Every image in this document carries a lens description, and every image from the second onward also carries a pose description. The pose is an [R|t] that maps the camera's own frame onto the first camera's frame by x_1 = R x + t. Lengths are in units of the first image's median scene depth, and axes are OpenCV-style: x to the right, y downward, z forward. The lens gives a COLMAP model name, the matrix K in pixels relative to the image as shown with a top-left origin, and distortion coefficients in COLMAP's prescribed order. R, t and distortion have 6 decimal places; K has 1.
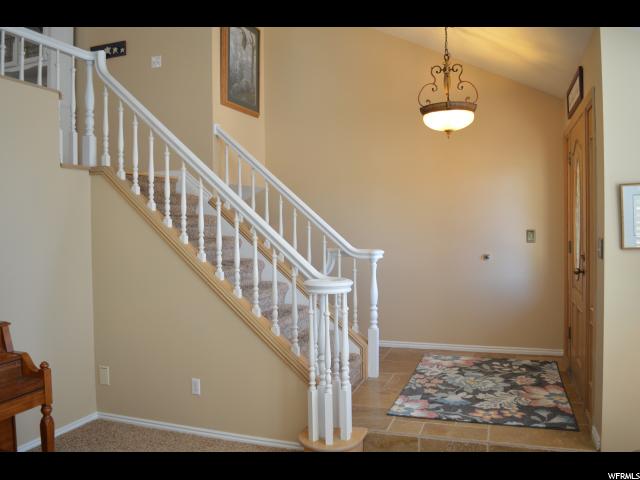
lens RADIAL K [[530.5, 0, 321.7], [0, 530.5, 234.0], [0, 0, 1]] dist [-0.093577, 0.027567]
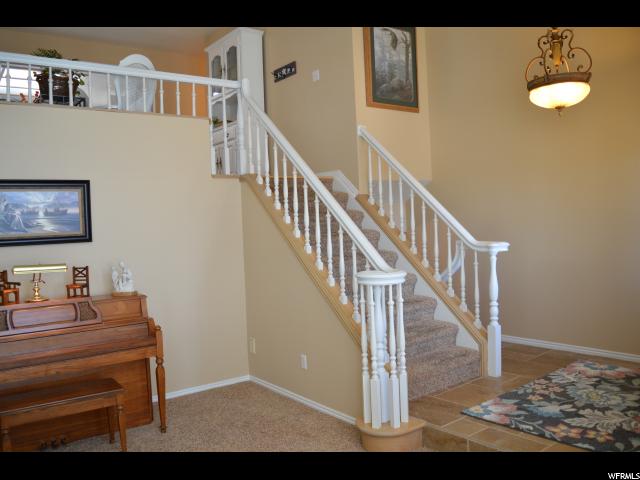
lens RADIAL K [[530.5, 0, 317.6], [0, 530.5, 235.0], [0, 0, 1]] dist [-0.093577, 0.027567]
pose [[0.838459, -0.007339, -0.544916, 0.393008], [0.018010, 0.999736, 0.014246, -0.002445], [0.544668, -0.021759, 0.838370, 0.049756]]
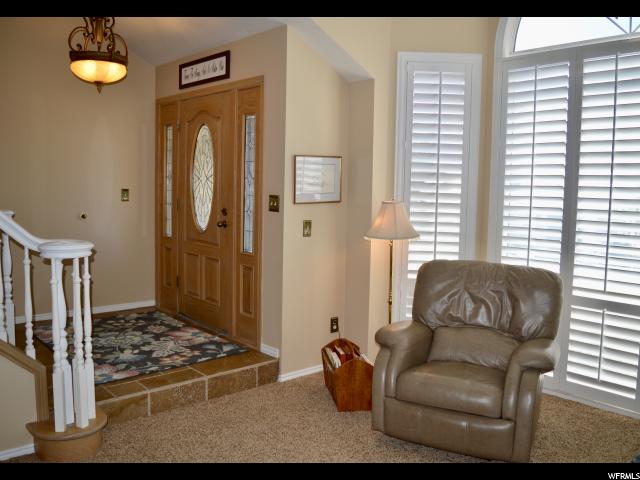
lens RADIAL K [[565.9, 0, 319.0], [0, 565.9, 241.2], [0, 0, 1]] dist [-0.071634, -0.003517]
pose [[0.491277, -0.068799, 0.868282, -0.472529], [-0.005644, 0.996603, 0.082160, 0.003915], [-0.870985, -0.045264, 0.489219, 0.159433]]
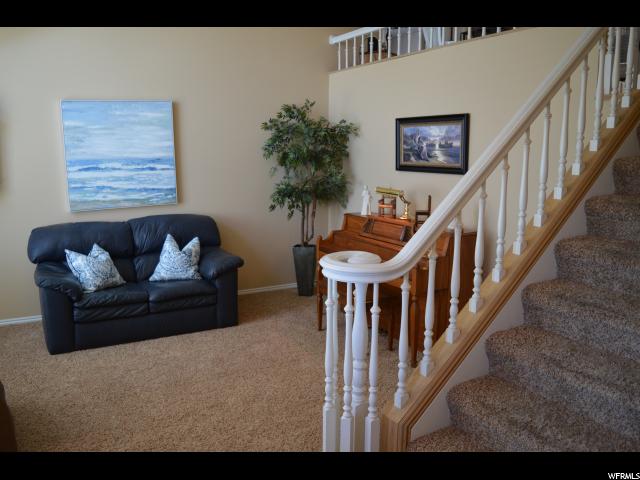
lens RADIAL K [[530.5, 0, 319.3], [0, 530.5, 240.8], [0, 0, 1]] dist [-0.093577, 0.027567]
pose [[-0.631590, 0.151114, -0.760433, 0.474642], [-0.004884, 0.980026, 0.198808, -0.063012], [0.775287, 0.129279, -0.618237, 1.138127]]
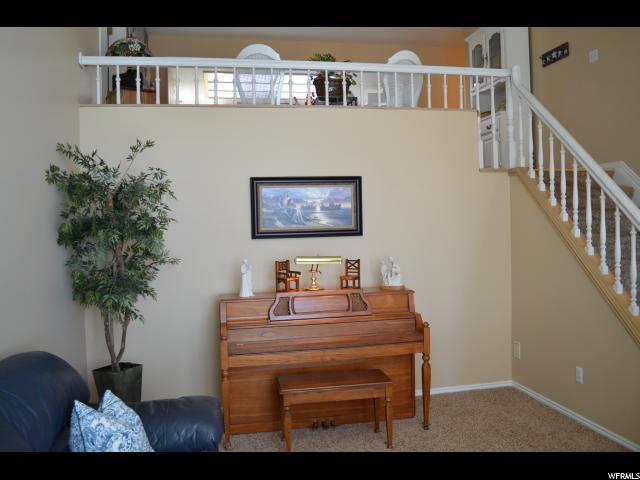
lens RADIAL K [[530.5, 0, 316.1], [0, 530.5, 233.4], [0, 0, 1]] dist [-0.093577, 0.027567]
pose [[0.514575, 0.018071, -0.857255, 0.341111], [0.000826, 0.999767, 0.021571, -0.010544], [0.857445, -0.011808, 0.514440, 0.028622]]
